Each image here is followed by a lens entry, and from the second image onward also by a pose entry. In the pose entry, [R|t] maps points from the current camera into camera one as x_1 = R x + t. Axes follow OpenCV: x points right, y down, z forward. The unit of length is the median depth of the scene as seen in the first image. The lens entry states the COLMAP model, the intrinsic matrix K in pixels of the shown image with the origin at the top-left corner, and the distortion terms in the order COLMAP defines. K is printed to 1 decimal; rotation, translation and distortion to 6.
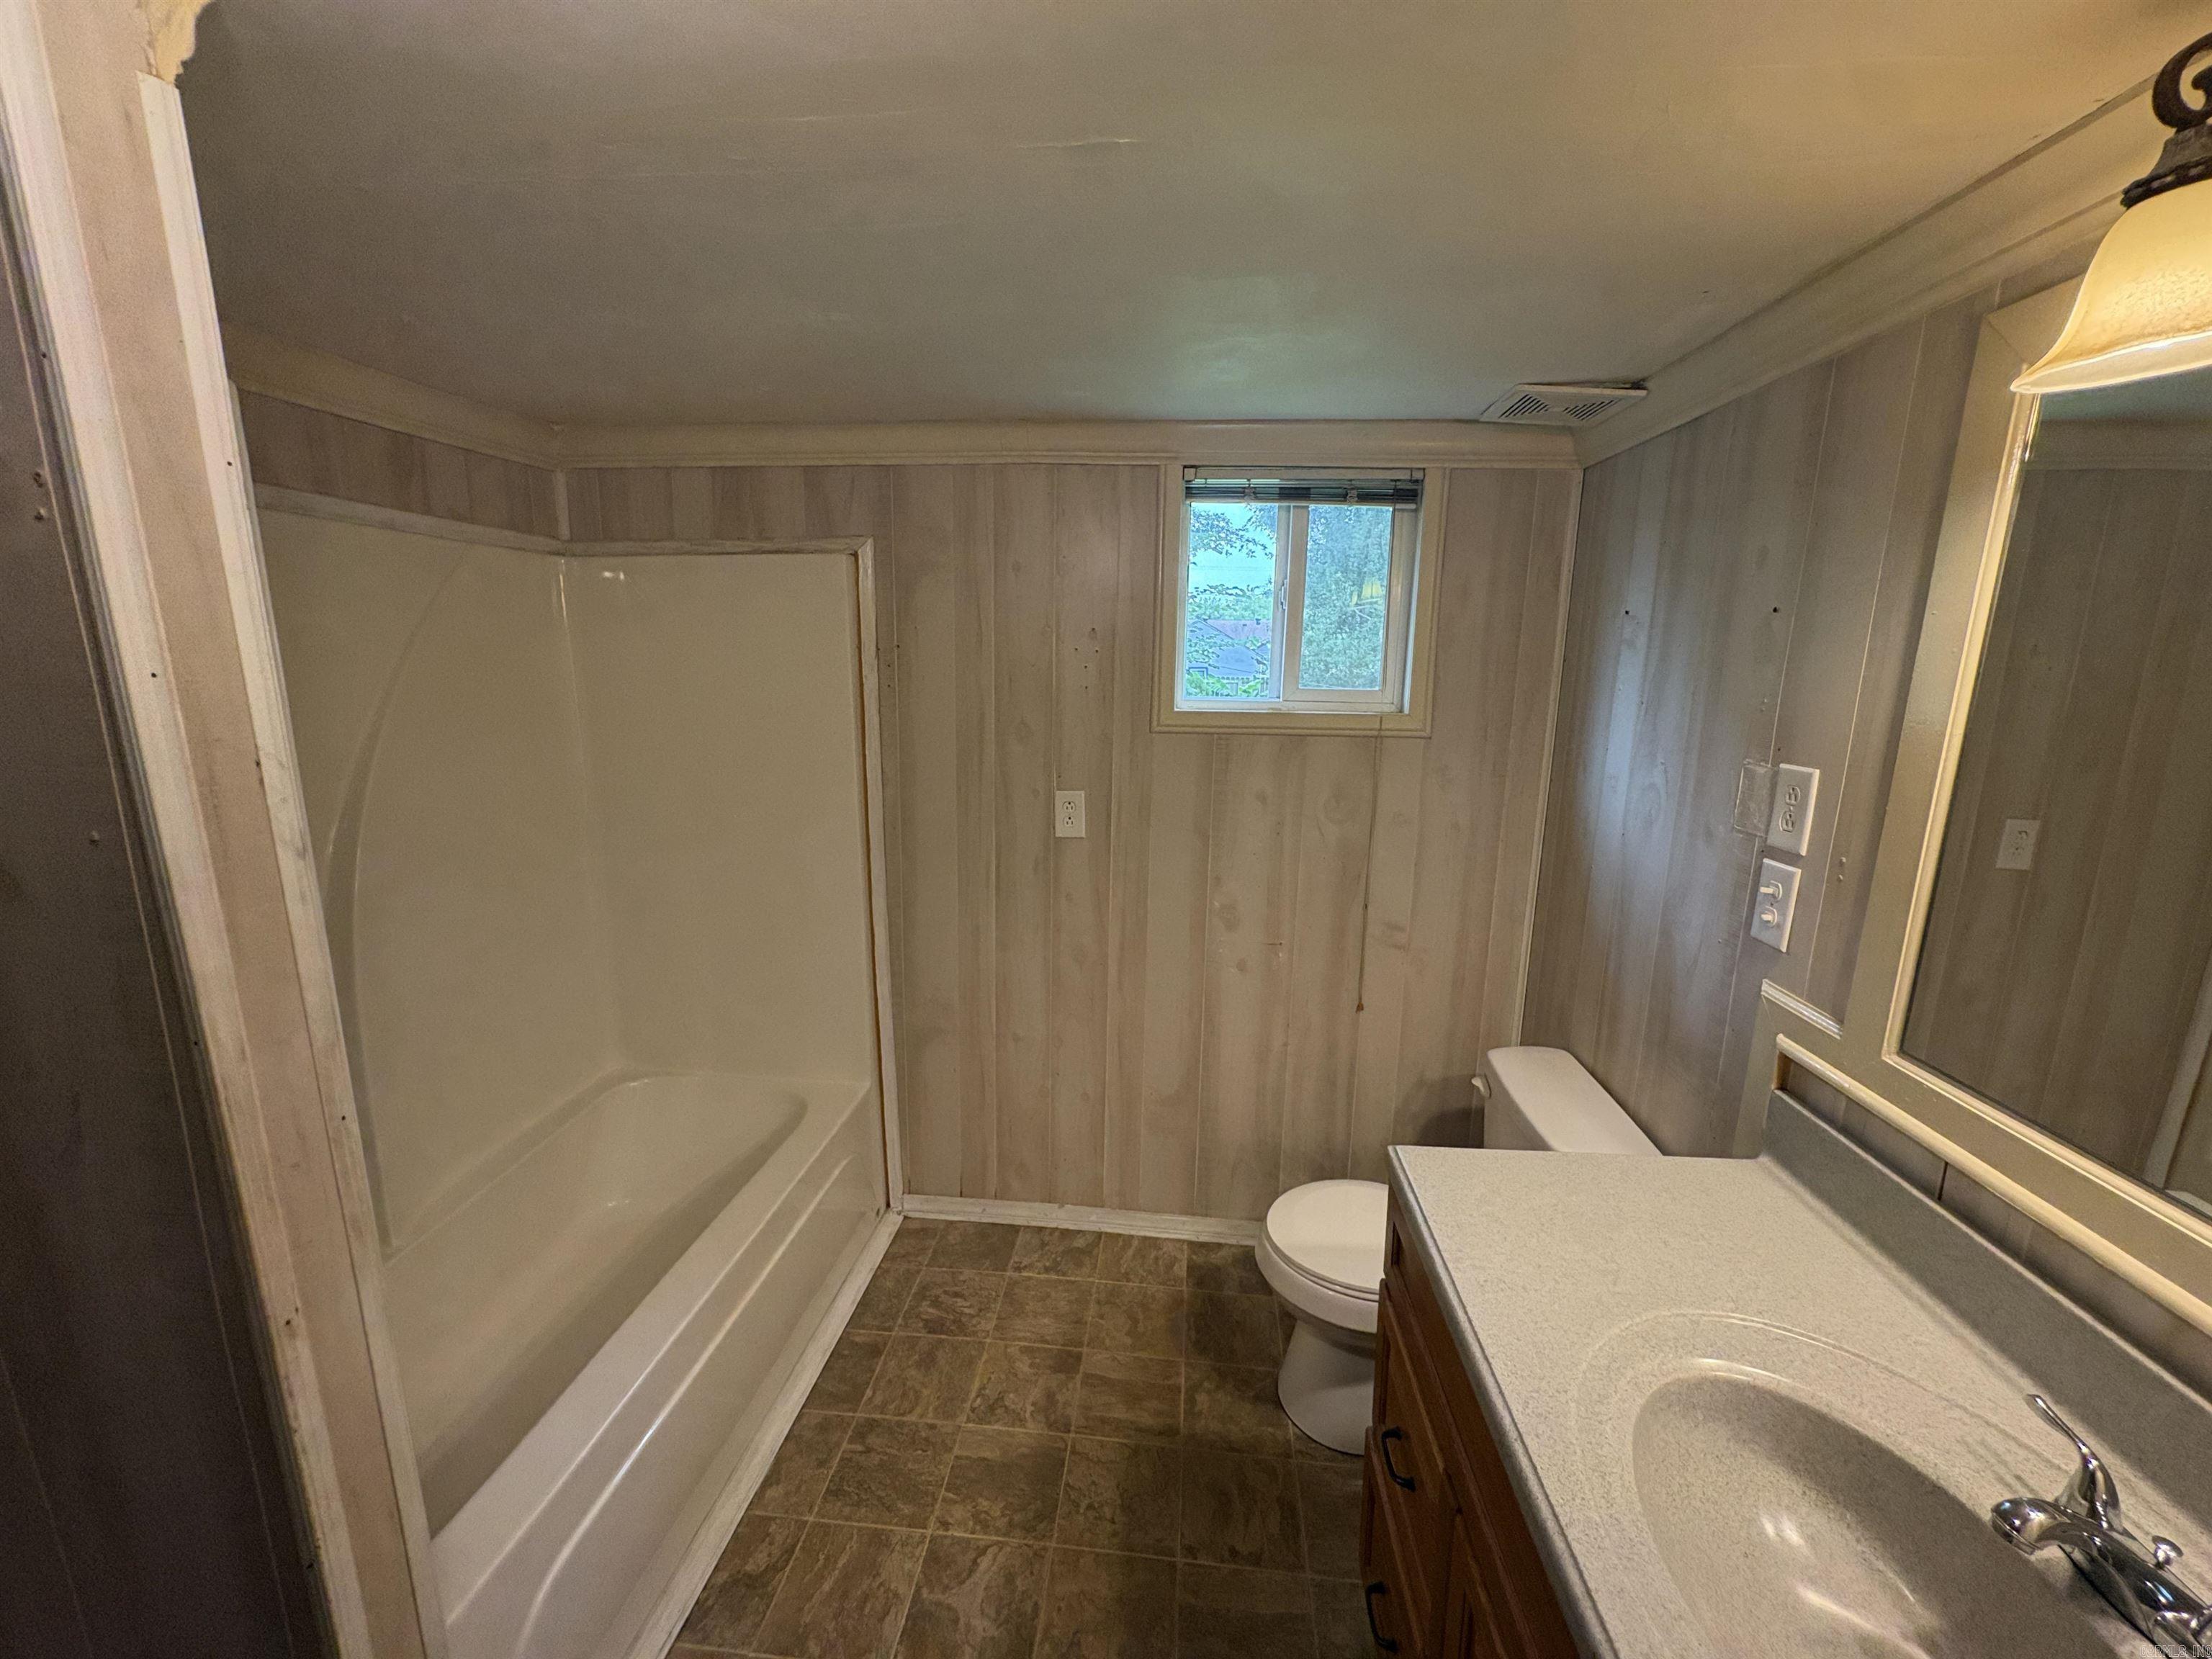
lens RADIAL K [[880.9, 0, 1105.7], [0, 880.9, 830.1], [0, 0, 1]] dist [0.001280, -0.000024]
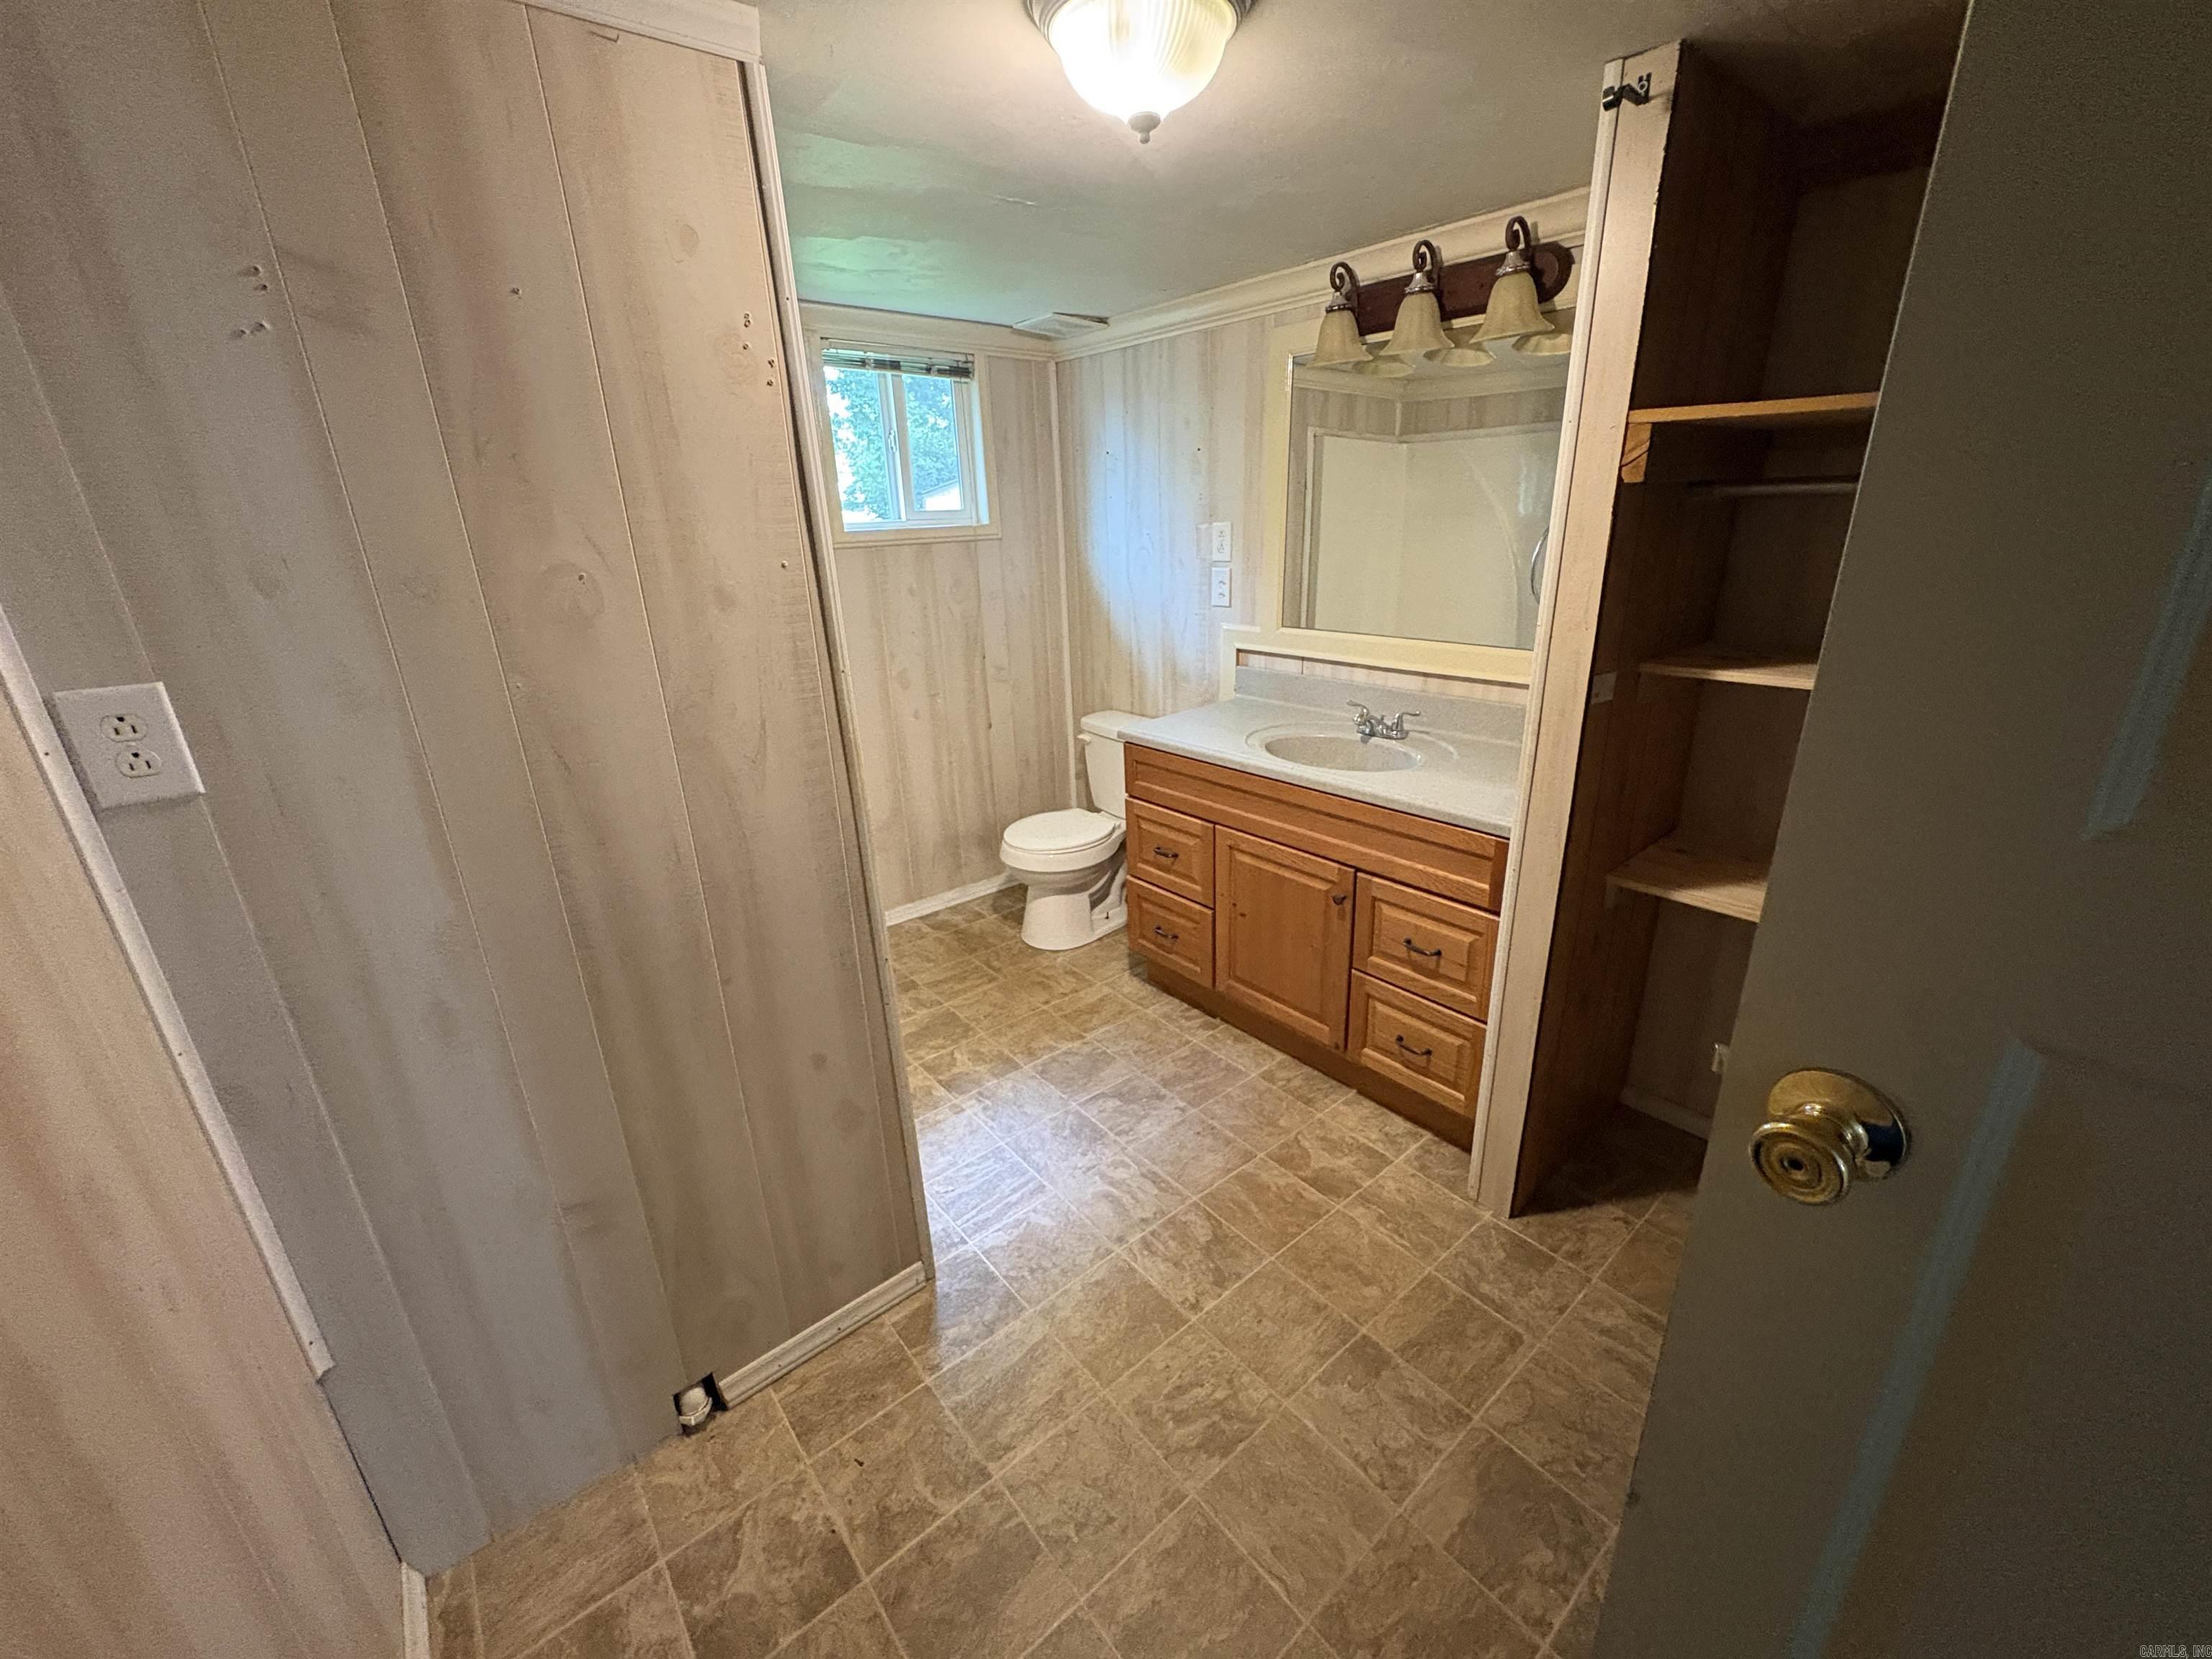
lens RADIAL K [[880.9, 0, 1109.7], [0, 880.9, 828.5], [0, 0, 1]] dist [0.001280, -0.000024]
pose [[0.703926, -0.277216, 0.653942, -0.648568], [0.178237, 0.960173, 0.215171, 0.085030], [-0.687546, -0.034908, 0.725301, -0.274704]]
